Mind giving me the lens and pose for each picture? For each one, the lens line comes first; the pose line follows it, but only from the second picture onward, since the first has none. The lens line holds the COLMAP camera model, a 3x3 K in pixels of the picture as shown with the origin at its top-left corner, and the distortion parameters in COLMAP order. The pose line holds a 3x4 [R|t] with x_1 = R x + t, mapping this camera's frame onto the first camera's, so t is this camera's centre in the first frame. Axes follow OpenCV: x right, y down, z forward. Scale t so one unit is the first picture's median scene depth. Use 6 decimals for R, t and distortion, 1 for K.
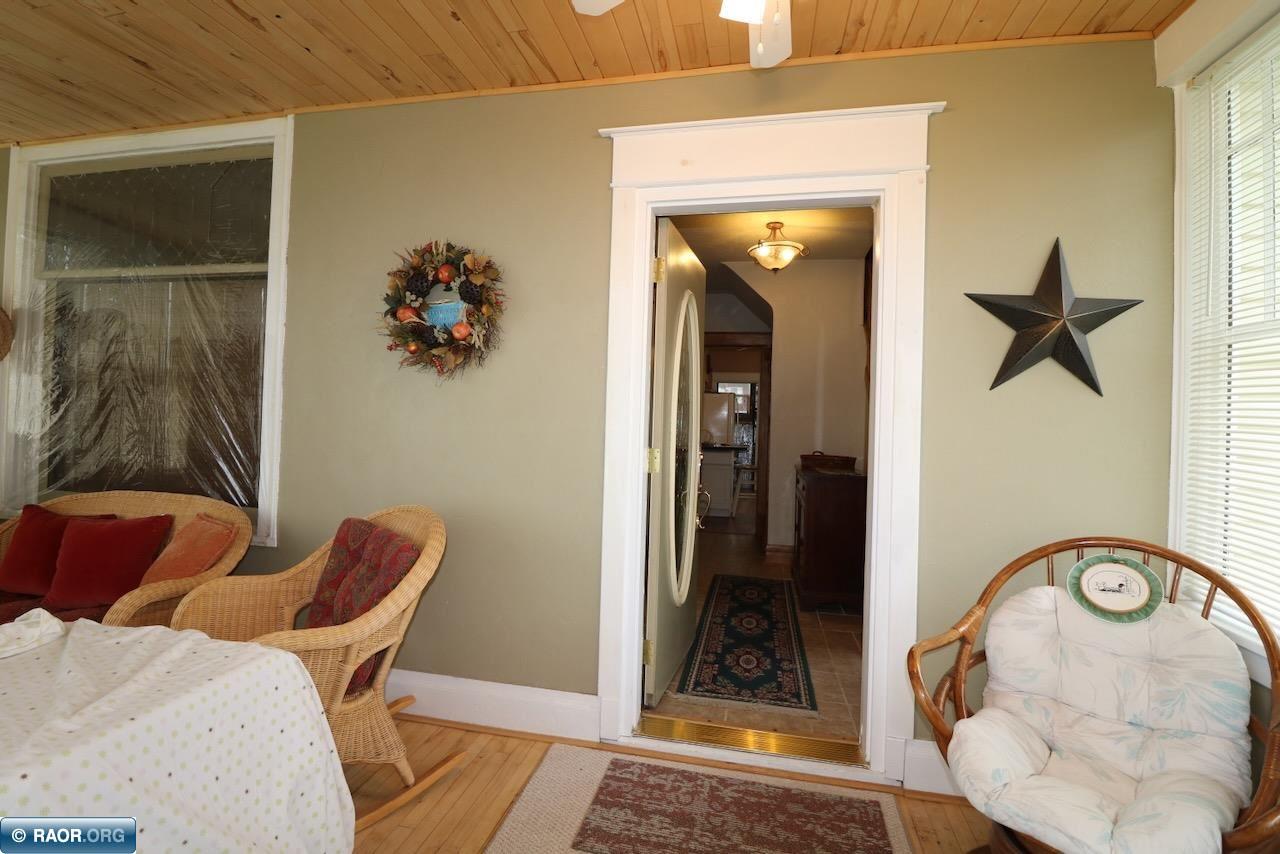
lens RADIAL K [[597.3, 0, 638.3], [0, 597.3, 416.8], [0, 0, 1]] dist [0.001786, -0.010988]
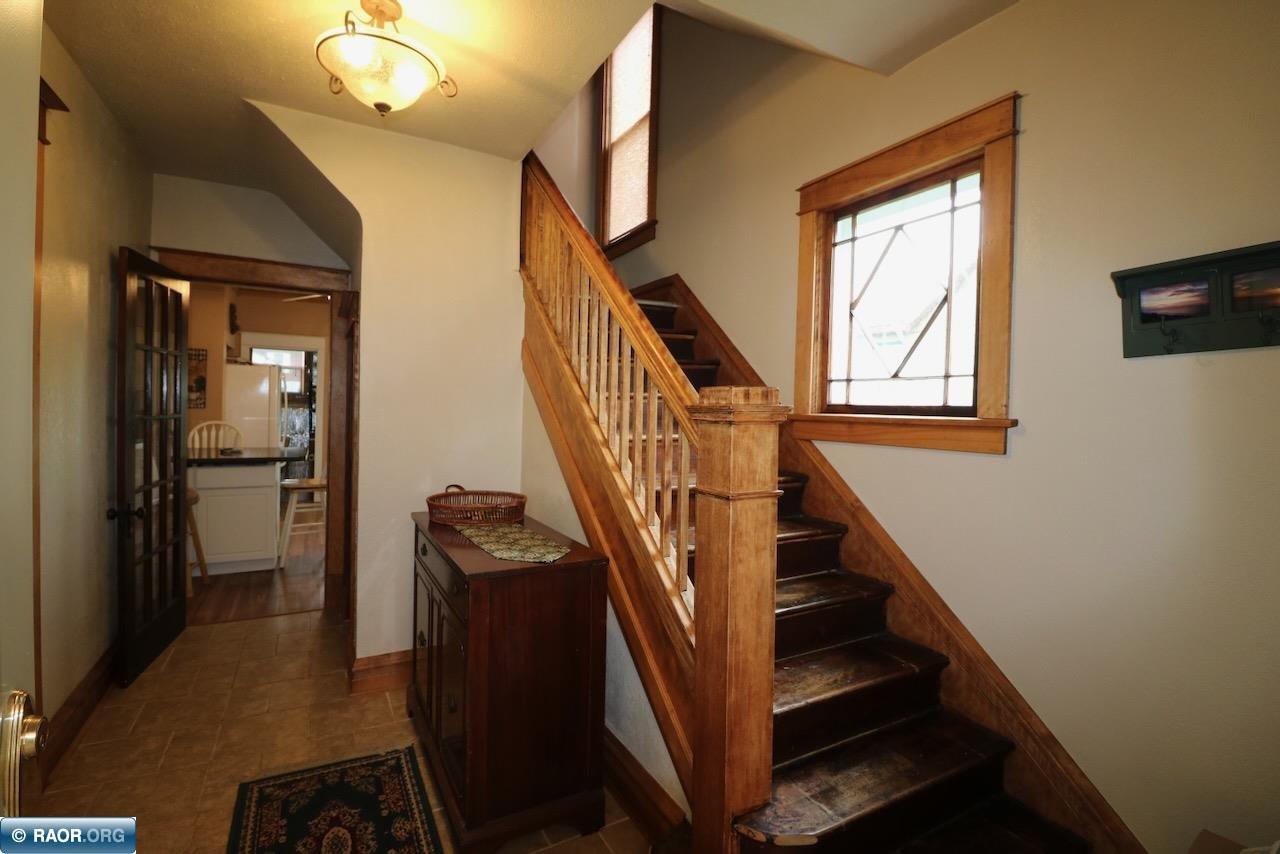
lens RADIAL K [[597.3, 0, 638.3], [0, 597.3, 416.8], [0, 0, 1]] dist [0.001786, -0.010988]
pose [[0.764584, -0.022663, 0.644125, 0.113328], [-0.009428, 0.998881, 0.046335, -0.053789], [-0.644455, -0.041500, 0.763515, 0.716214]]
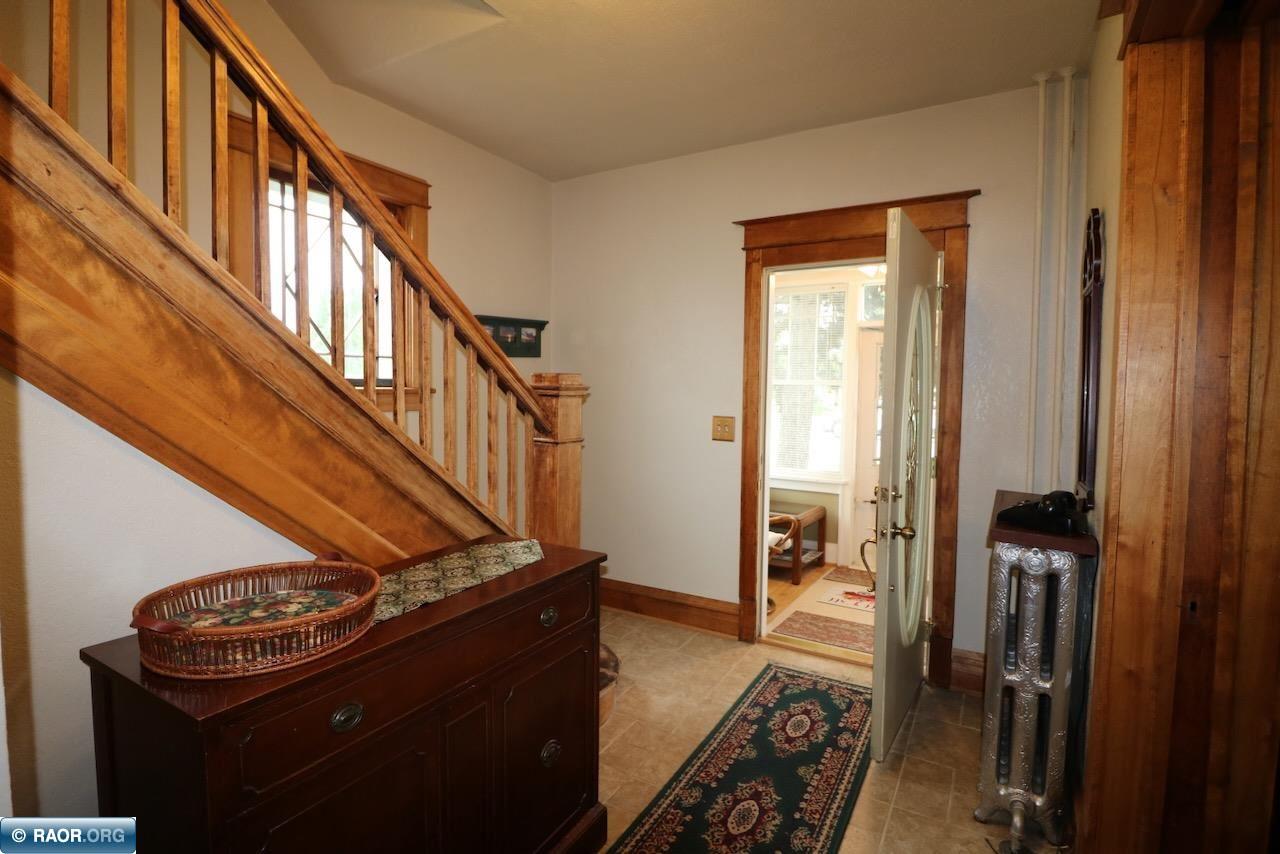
lens RADIAL K [[625.8, 0, 638.3], [0, 625.8, 421.4], [0, 0, 1]] dist [0.000351, -0.012475]
pose [[-0.945332, -0.055768, 0.321306, 0.133345], [-0.043104, 0.997993, 0.046400, -0.035015], [-0.323248, 0.030014, -0.945838, 1.791199]]
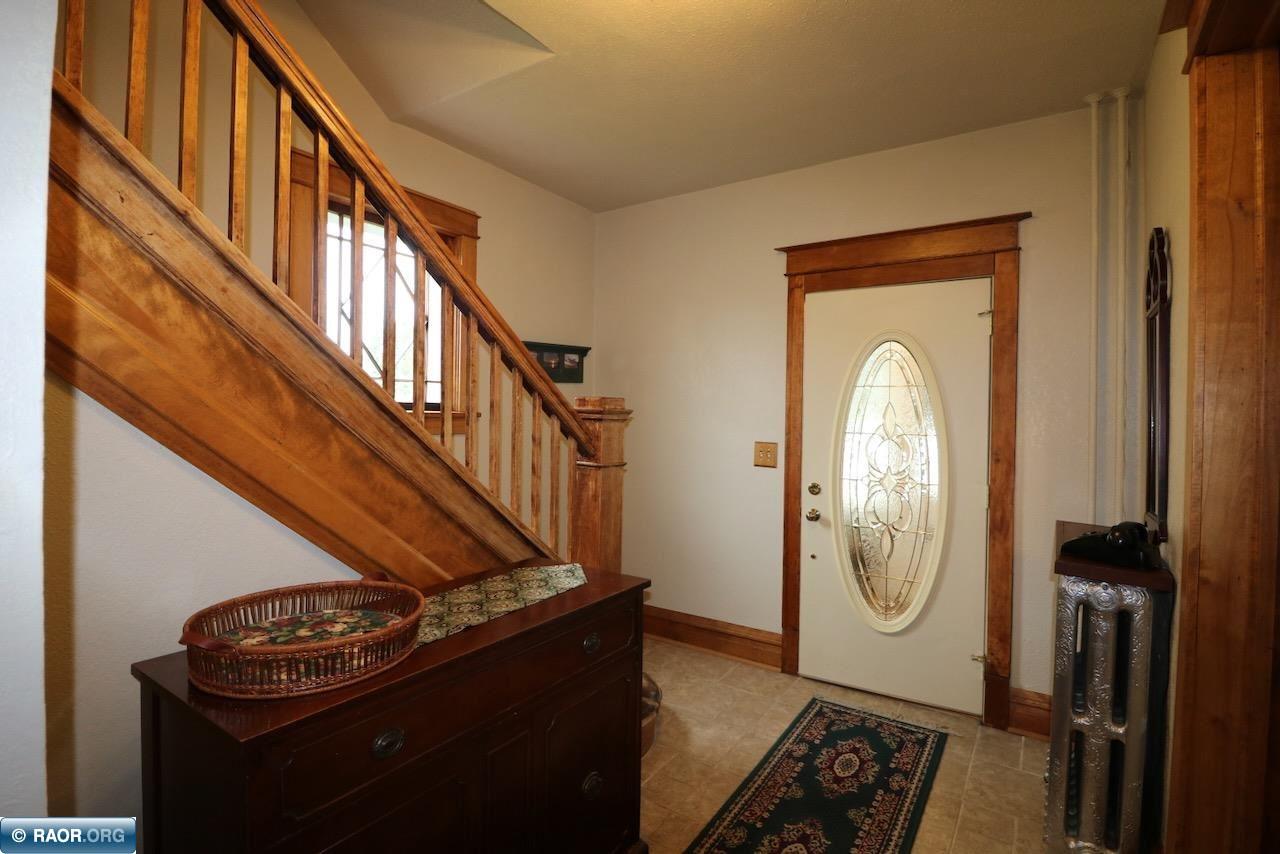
lens RADIAL K [[615.3, 0, 638.0], [0, 615.3, 421.5], [0, 0, 1]] dist [0.000702, -0.013163]
pose [[-0.923777, -0.046720, 0.380070, 0.145293], [-0.048298, 0.998818, 0.005390, -0.030285], [-0.379873, -0.013377, -0.924942, 1.779142]]
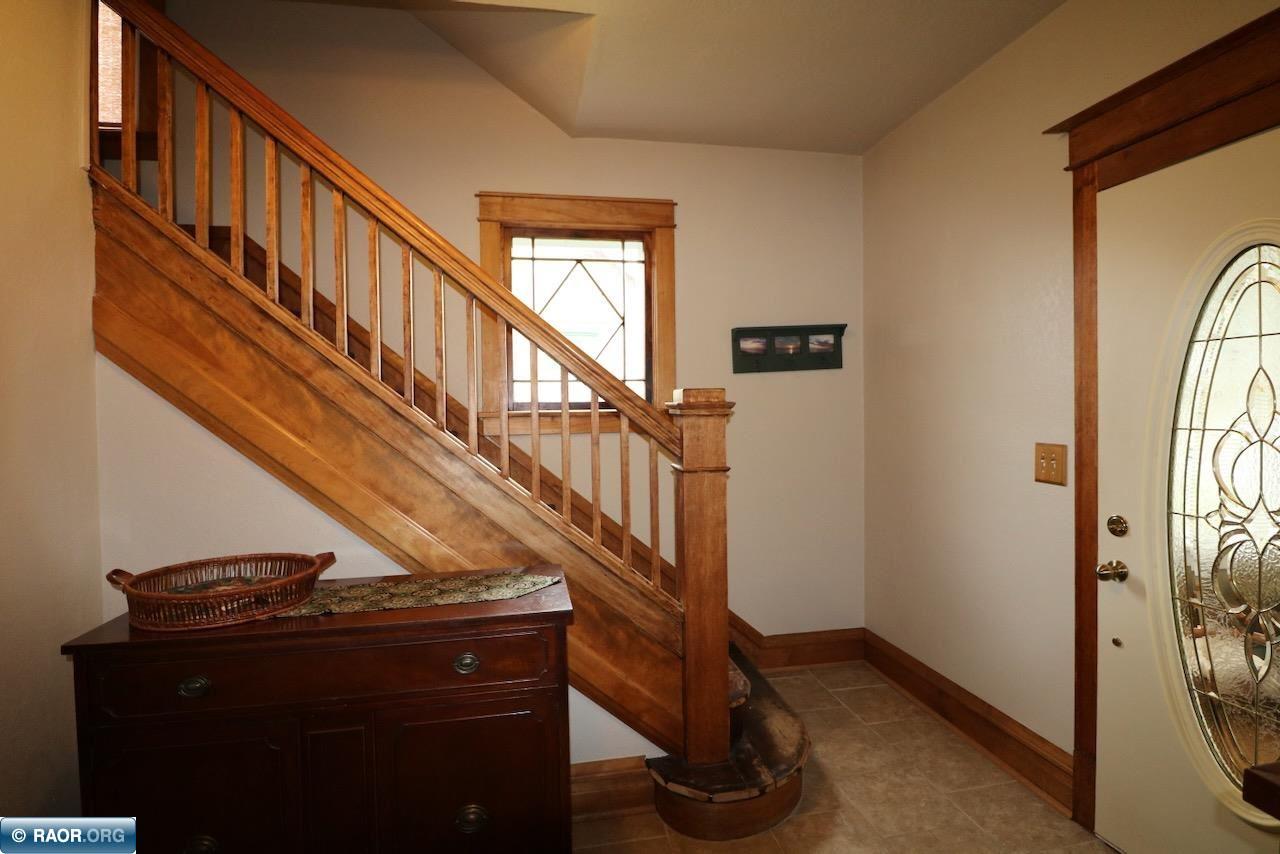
lens RADIAL K [[635.4, 0, 640.0], [0, 635.4, 420.2], [0, 0, 1]] dist [0.000105, -0.013643]
pose [[-0.375936, -0.037864, 0.925872, -0.126773], [-0.010758, 0.999276, 0.036498, -0.045428], [-0.926583, 0.003761, -0.376071, 1.372049]]
